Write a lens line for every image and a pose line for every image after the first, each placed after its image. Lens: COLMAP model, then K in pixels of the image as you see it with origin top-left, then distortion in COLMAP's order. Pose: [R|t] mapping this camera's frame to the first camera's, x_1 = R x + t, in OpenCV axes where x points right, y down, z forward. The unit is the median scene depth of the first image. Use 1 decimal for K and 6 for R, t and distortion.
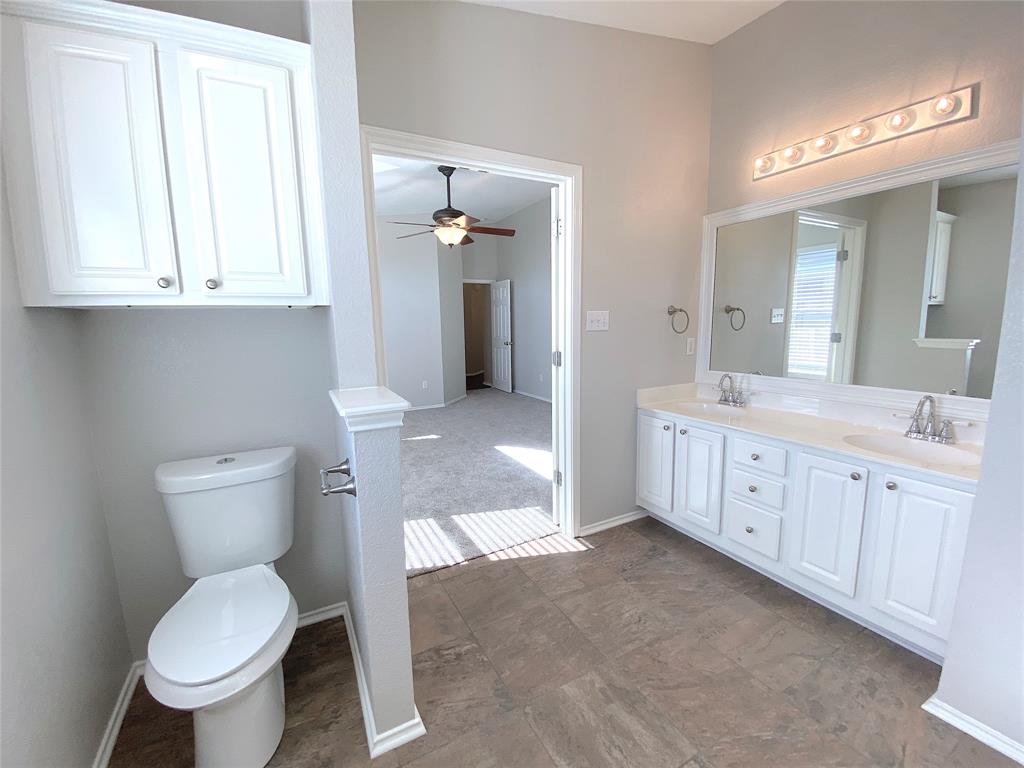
lens RADIAL K [[415.3, 0, 510.4], [0, 415.3, 381.5], [0, 0, 1]] dist [0.040322, -0.032295]
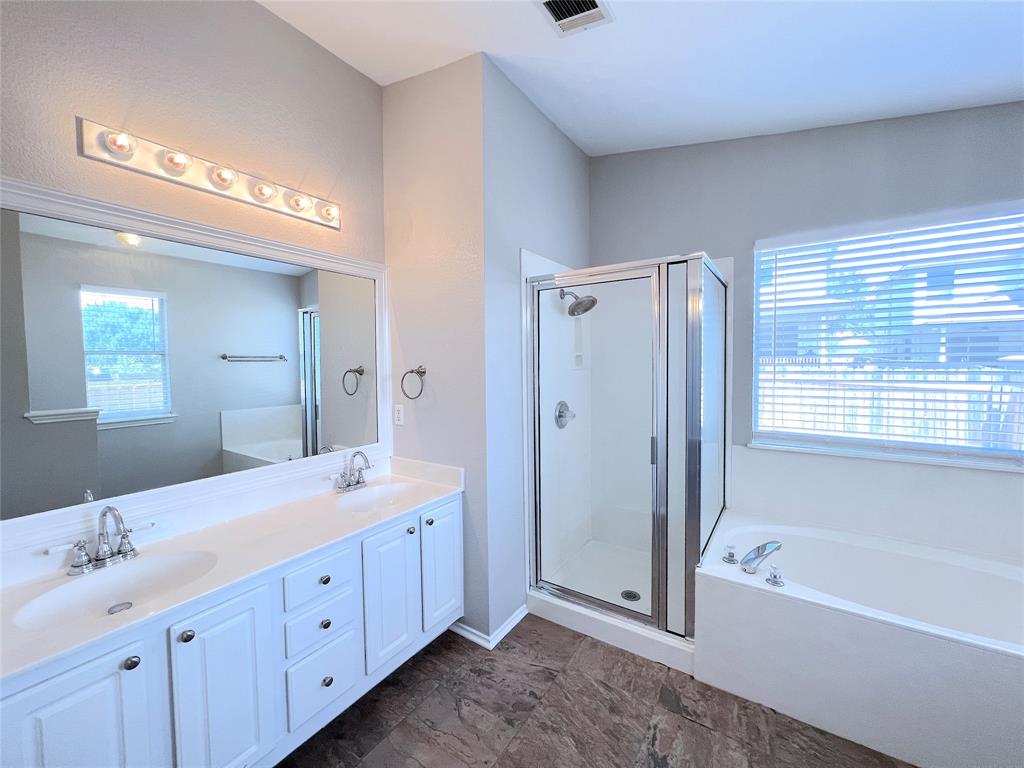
lens RADIAL K [[408.4, 0, 508.2], [0, 408.4, 379.7], [0, 0, 1]] dist [-0.000747, -0.000183]
pose [[-0.466088, -0.013645, 0.884633, -0.266759], [0.141021, 0.985952, 0.089508, -0.246609], [-0.873427, 0.166471, -0.457616, 1.292814]]
